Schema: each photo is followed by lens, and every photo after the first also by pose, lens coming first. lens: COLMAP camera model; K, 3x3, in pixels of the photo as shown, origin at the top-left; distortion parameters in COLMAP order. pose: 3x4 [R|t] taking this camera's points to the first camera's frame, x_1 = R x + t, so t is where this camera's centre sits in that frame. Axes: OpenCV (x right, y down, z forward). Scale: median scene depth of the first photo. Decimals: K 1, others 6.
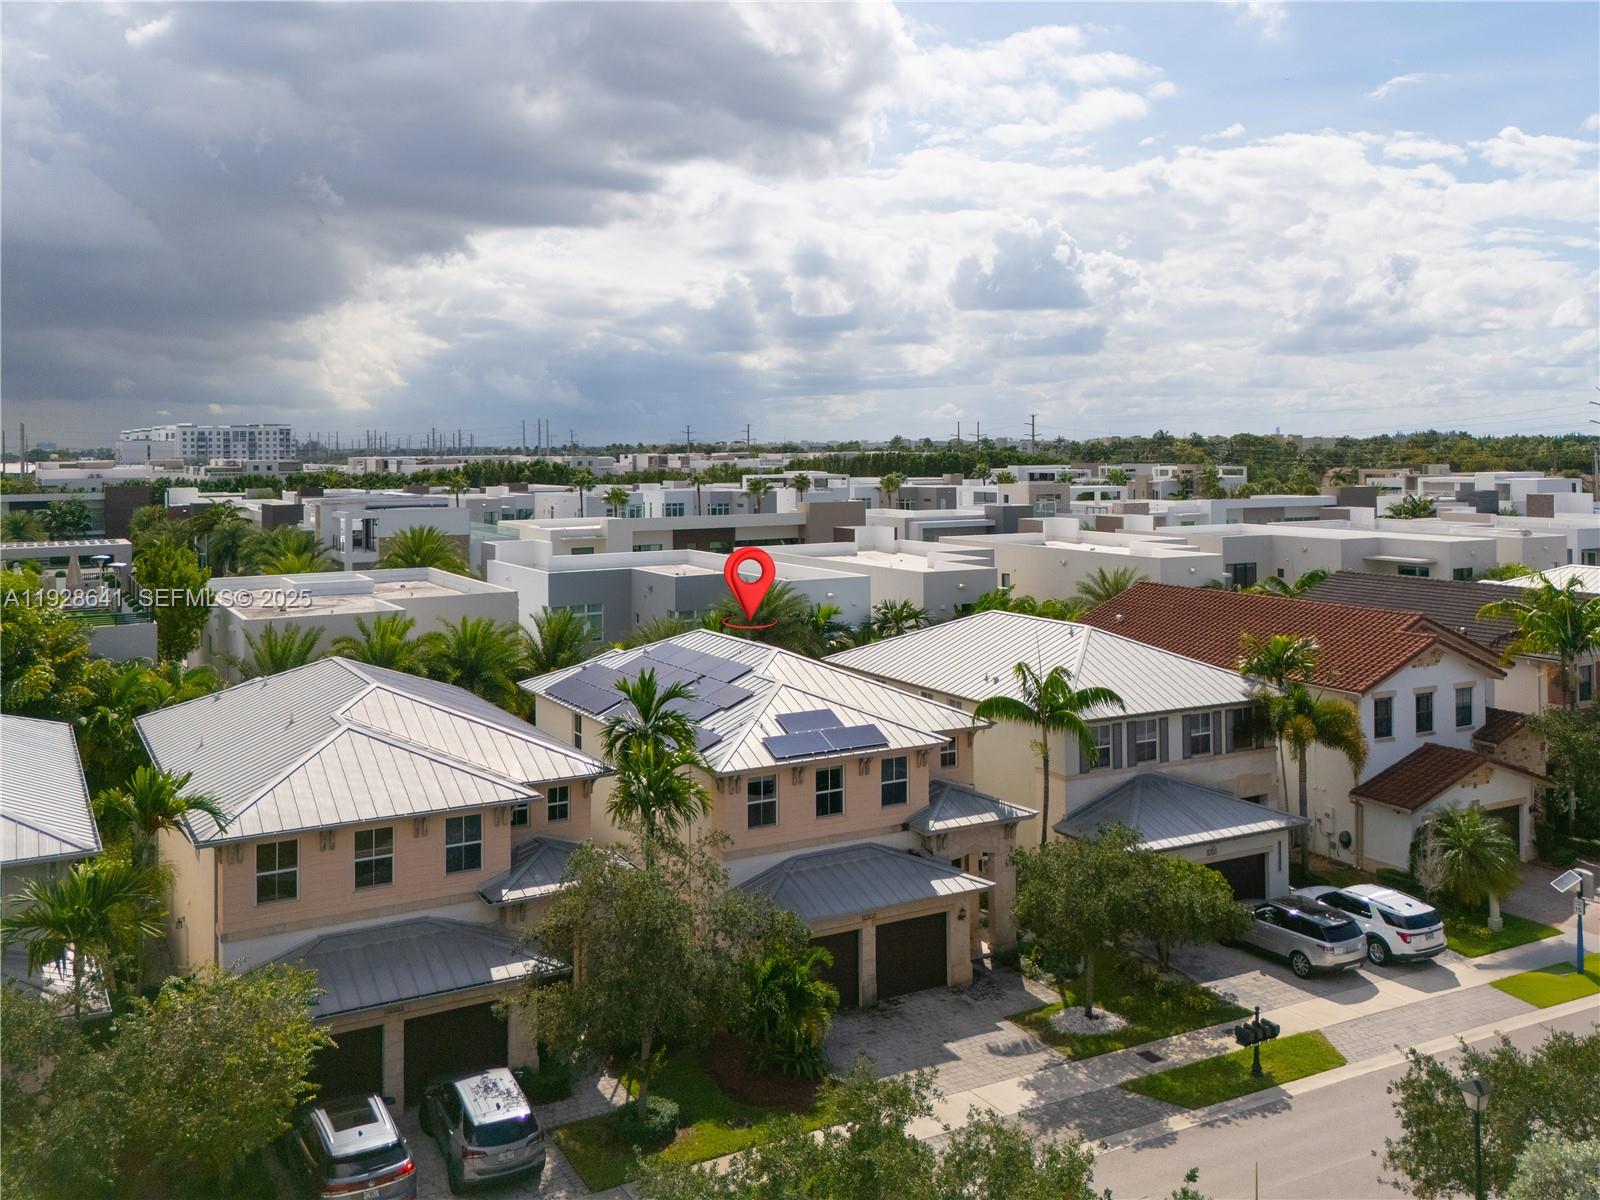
lens RADIAL K [[1460.5, 0, 813.9], [0, 1460.5, 426.2], [0, 0, 1]] dist [0.009204, 0.003285]
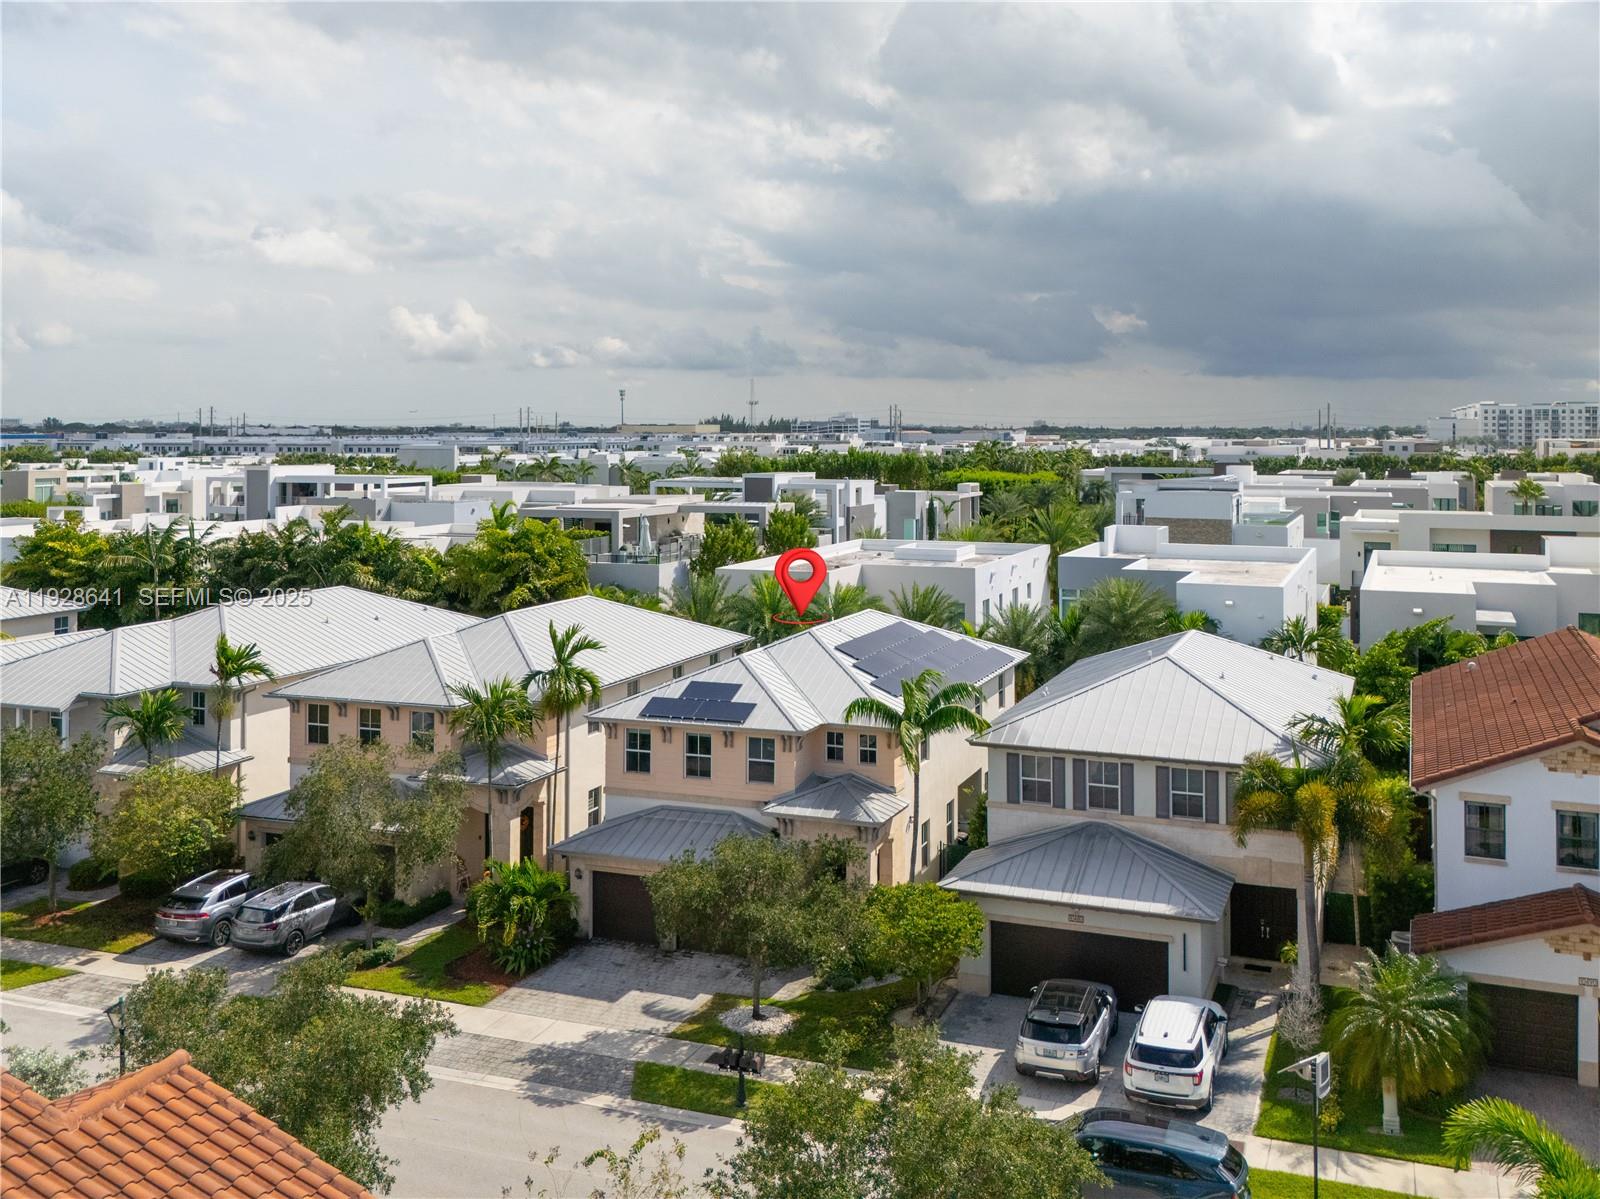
lens RADIAL K [[1460.5, 0, 813.9], [0, 1460.5, 425.7], [0, 0, 1]] dist [0.009204, 0.003285]
pose [[0.655025, 0.010823, -0.755530, 0.870396], [0.000482, 0.999891, 0.014741, -0.013443], [0.755607, -0.010020, 0.654948, 0.340480]]
